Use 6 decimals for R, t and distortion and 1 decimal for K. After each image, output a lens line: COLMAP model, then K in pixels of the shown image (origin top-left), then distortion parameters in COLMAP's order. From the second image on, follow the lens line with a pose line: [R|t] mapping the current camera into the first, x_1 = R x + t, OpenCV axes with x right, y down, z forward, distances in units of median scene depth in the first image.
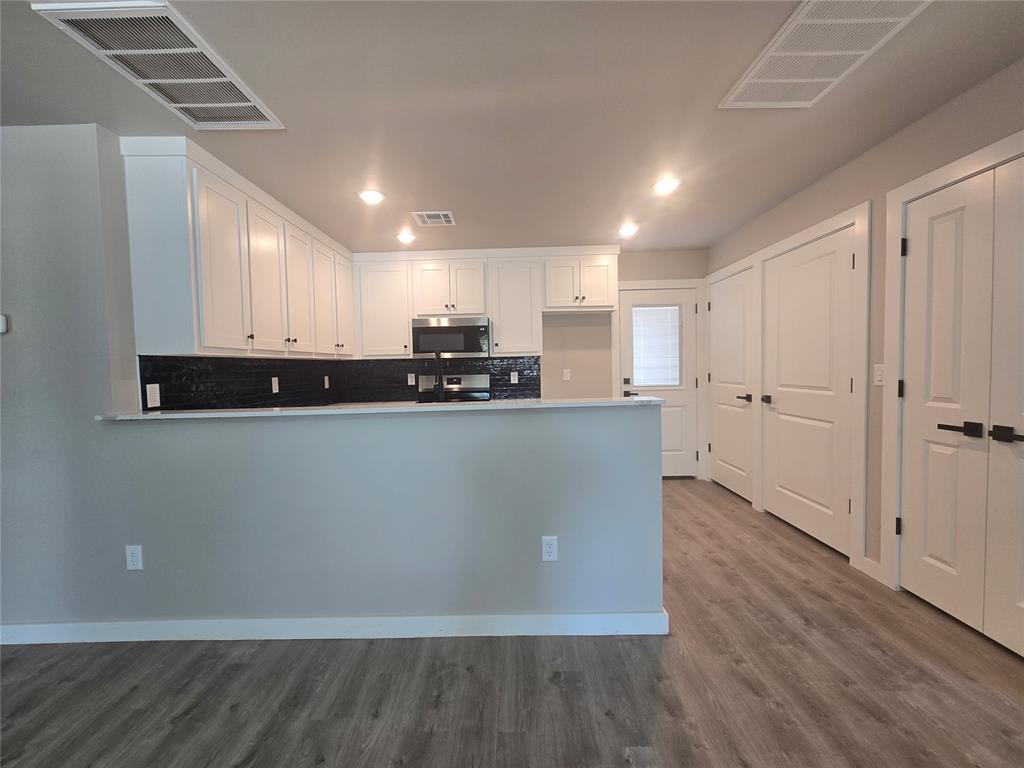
lens RADIAL K [[417.1, 0, 502.9], [0, 417.1, 382.0], [0, 0, 1]] dist [0.002126, 0.000394]
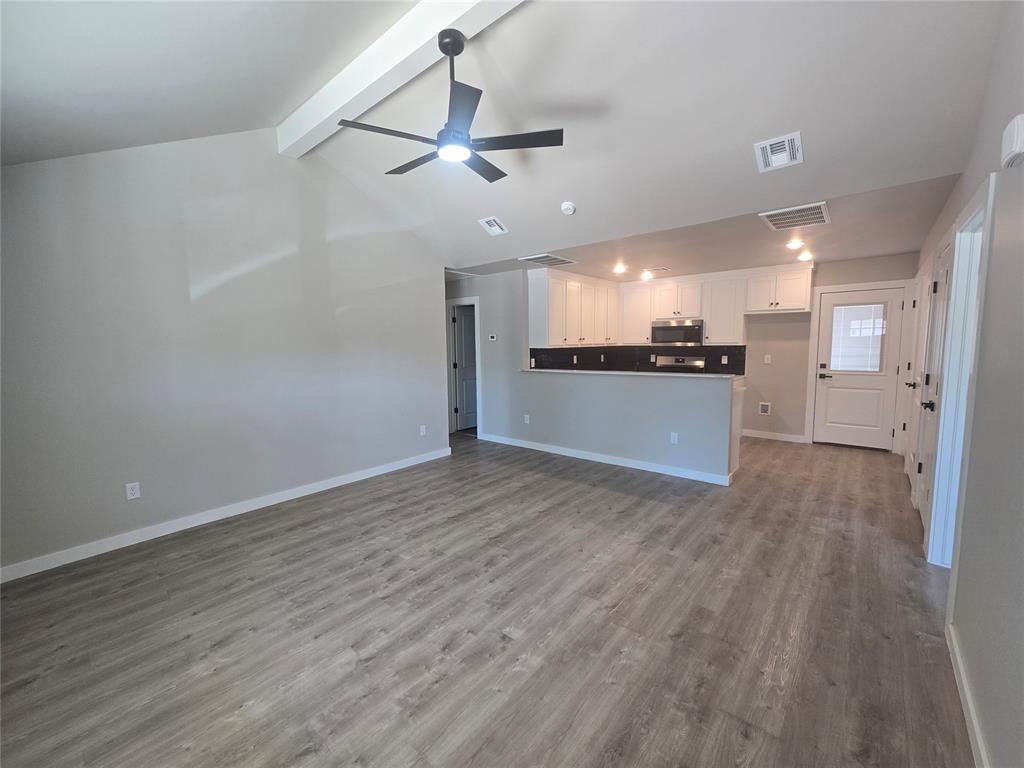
lens RADIAL K [[417.1, 0, 502.9], [0, 417.1, 382.0], [0, 0, 1]] dist [0.002126, 0.000394]
pose [[0.765195, 0.072946, -0.639652, 0.397851], [-0.029202, 0.996470, 0.078704, -0.026985], [0.643136, -0.041545, 0.764624, -0.634135]]
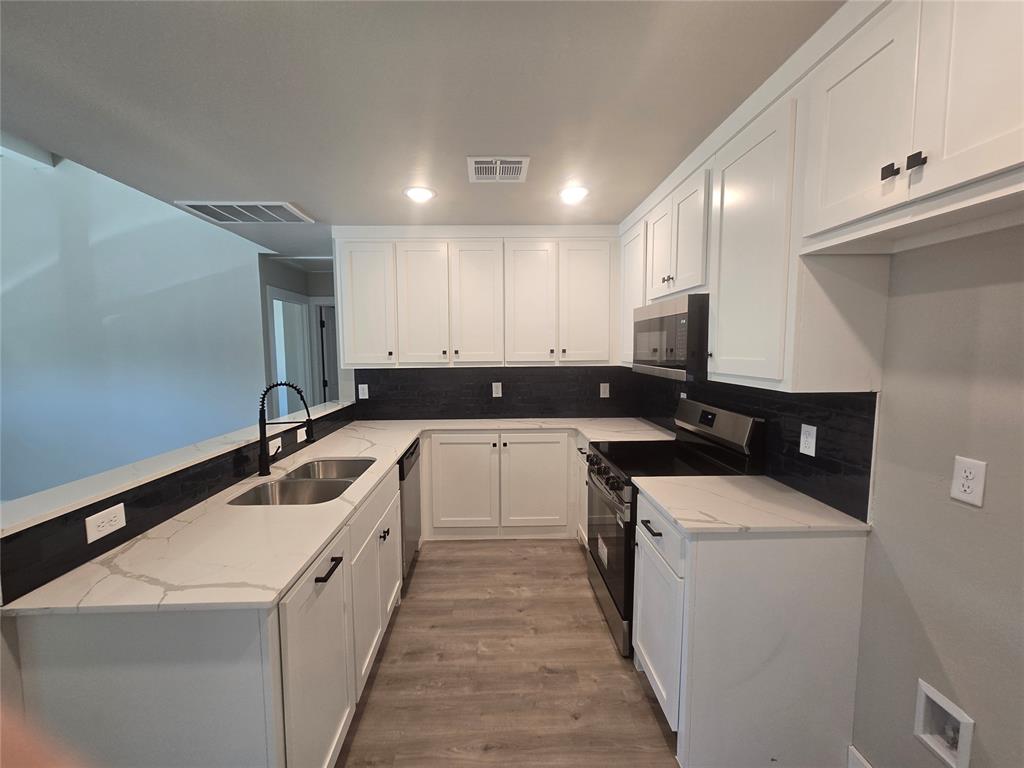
lens RADIAL K [[410.6, 0, 507.4], [0, 410.6, 408.6], [0, 0, 1]] dist [0.001786, 0.000209]
pose [[0.045259, 0.170898, -0.984249, 0.412915], [-0.034380, 0.984941, 0.169438, -0.100540], [0.998383, 0.026170, 0.050453, 0.764206]]
